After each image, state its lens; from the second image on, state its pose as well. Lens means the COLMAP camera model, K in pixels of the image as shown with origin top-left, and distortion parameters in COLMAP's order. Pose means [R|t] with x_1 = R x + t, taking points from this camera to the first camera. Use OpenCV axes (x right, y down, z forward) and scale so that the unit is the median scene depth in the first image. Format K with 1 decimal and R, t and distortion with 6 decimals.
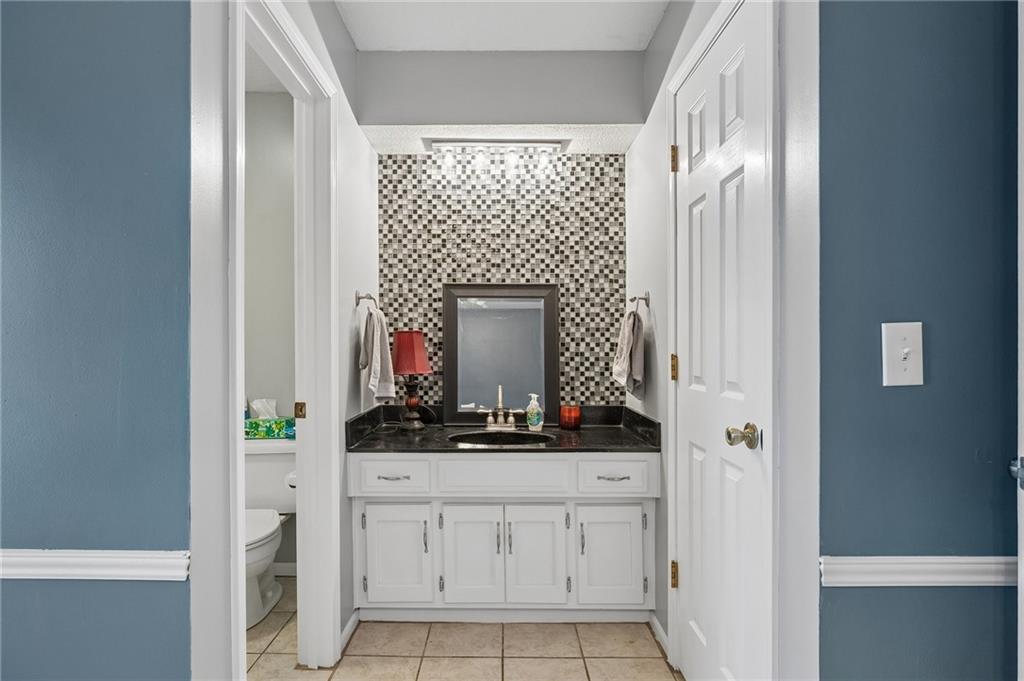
lens RADIAL K [[527.7, 0, 489.6], [0, 527.7, 356.7], [0, 0, 1]] dist [-0.004117, -0.000025]
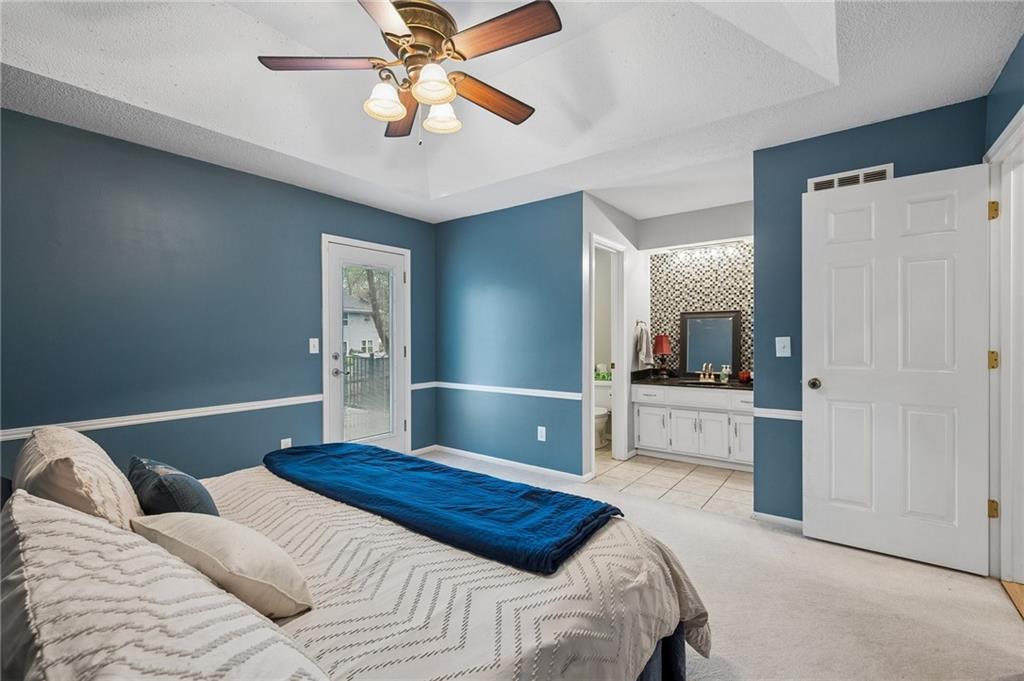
lens RADIAL K [[446.3, 0, 509.4], [0, 446.3, 343.3], [0, 0, 1]] dist [0.002280, -0.000609]
pose [[0.812016, -0.001068, -0.583634, 0.419459], [-0.001485, 0.999991, -0.003896, -0.005564], [0.583633, 0.004031, 0.812007, -0.902683]]
